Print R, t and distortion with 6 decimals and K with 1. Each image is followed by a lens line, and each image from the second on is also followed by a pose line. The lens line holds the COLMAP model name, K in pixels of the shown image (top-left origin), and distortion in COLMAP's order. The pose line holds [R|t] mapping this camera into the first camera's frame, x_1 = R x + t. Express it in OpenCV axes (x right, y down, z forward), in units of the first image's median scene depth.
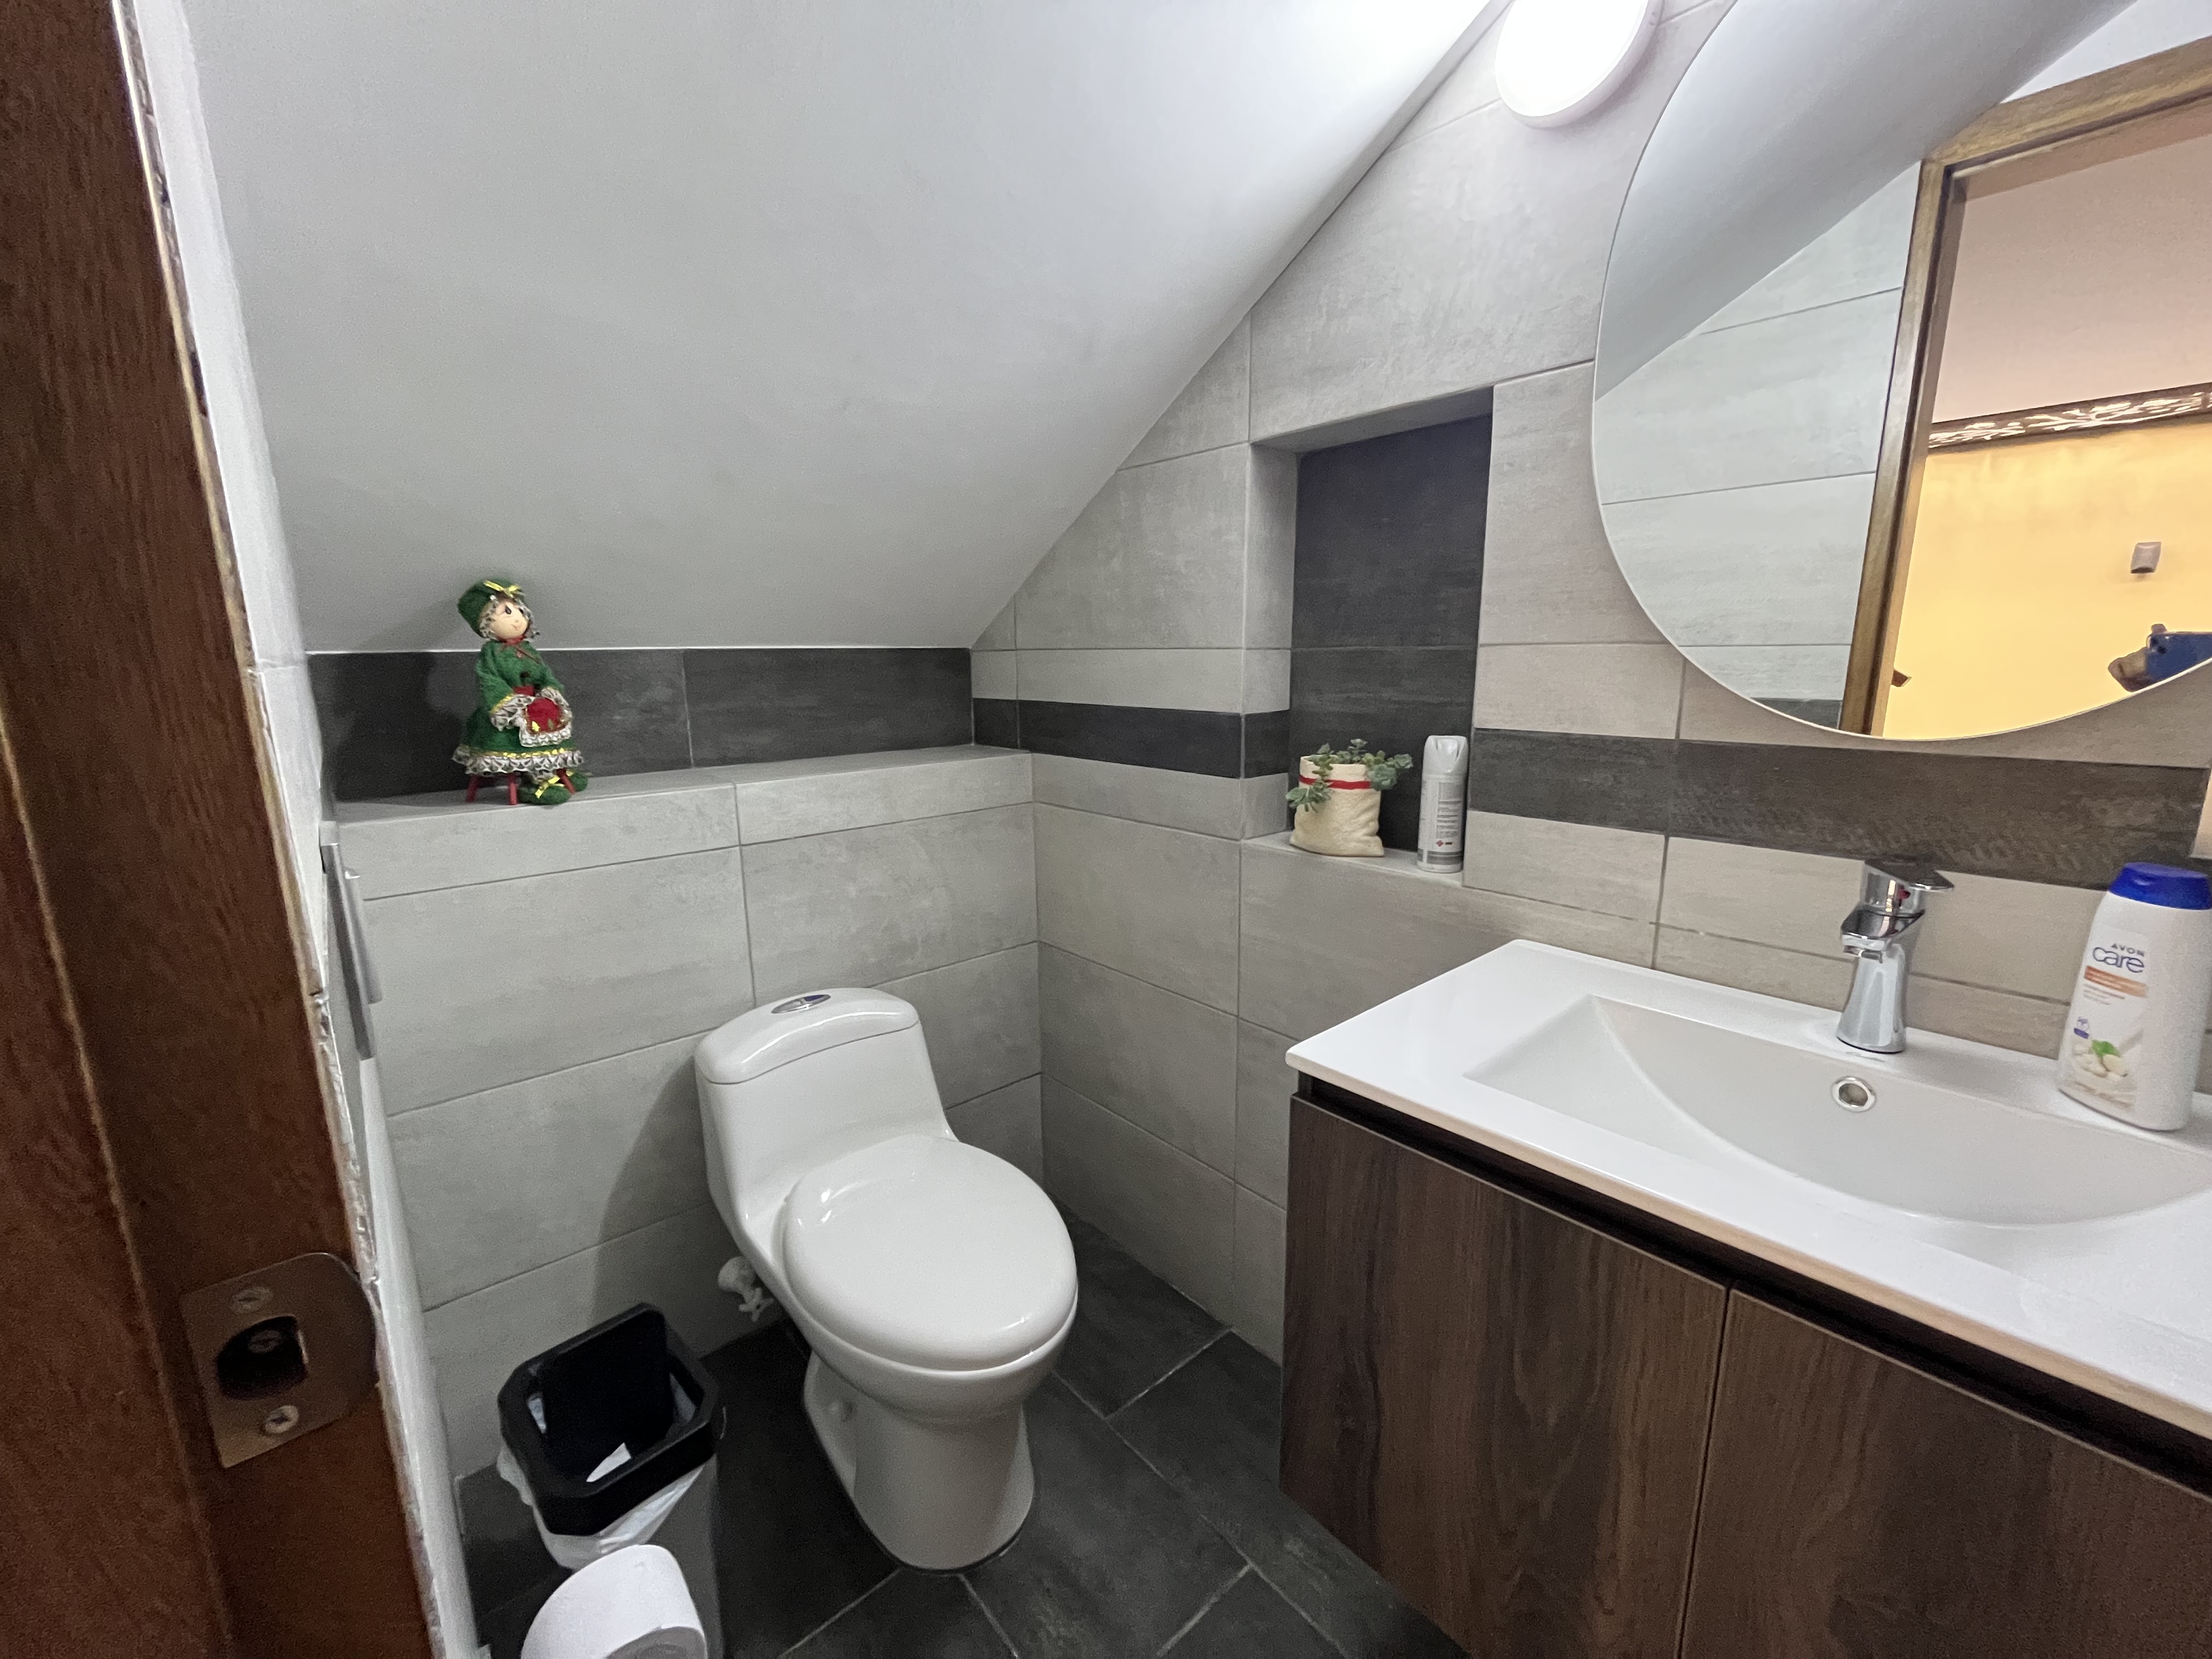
lens RADIAL K [[890.1, 0, 1100.6], [0, 890.1, 828.3], [0, 0, 1]] dist [-0.002913, 0.000348]
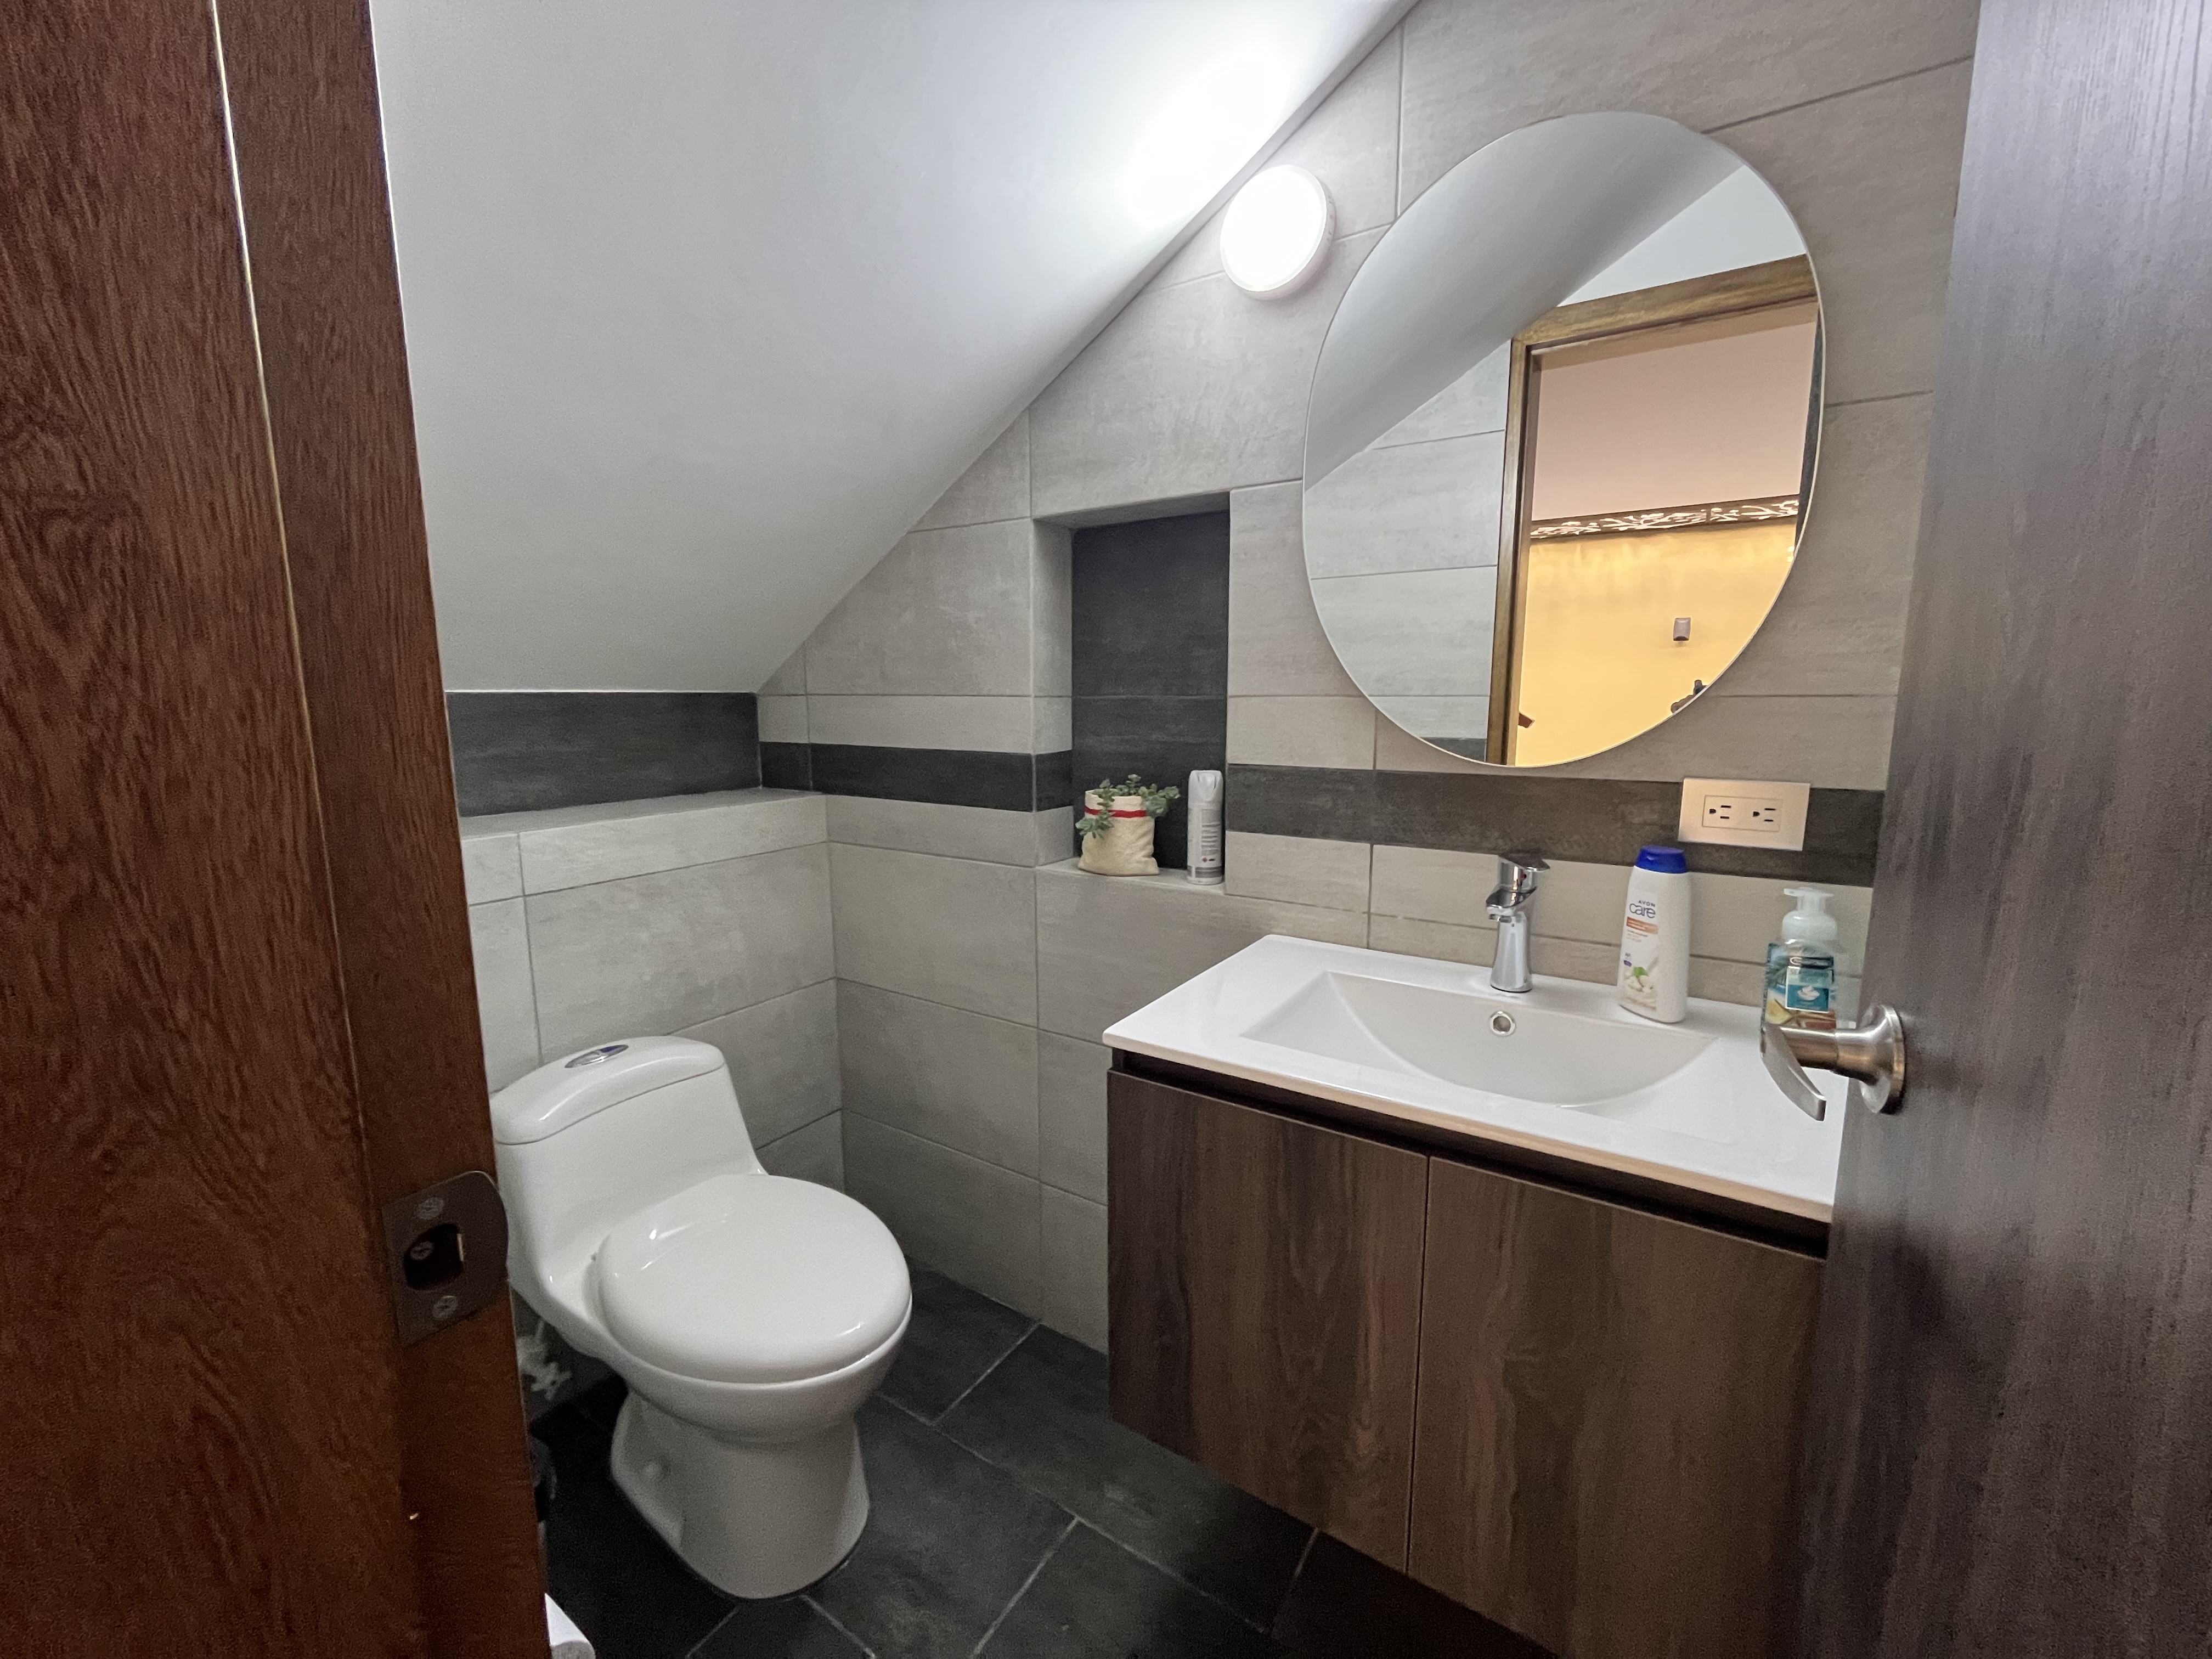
lens RADIAL K [[890.1, 0, 1098.6], [0, 890.1, 831.3], [0, 0, 1]] dist [-0.002913, 0.000348]
pose [[0.963141, -0.033498, 0.266904, -0.070590], [0.044833, 0.998328, -0.036486, 0.014777], [-0.265236, 0.047108, 0.963032, -0.110451]]
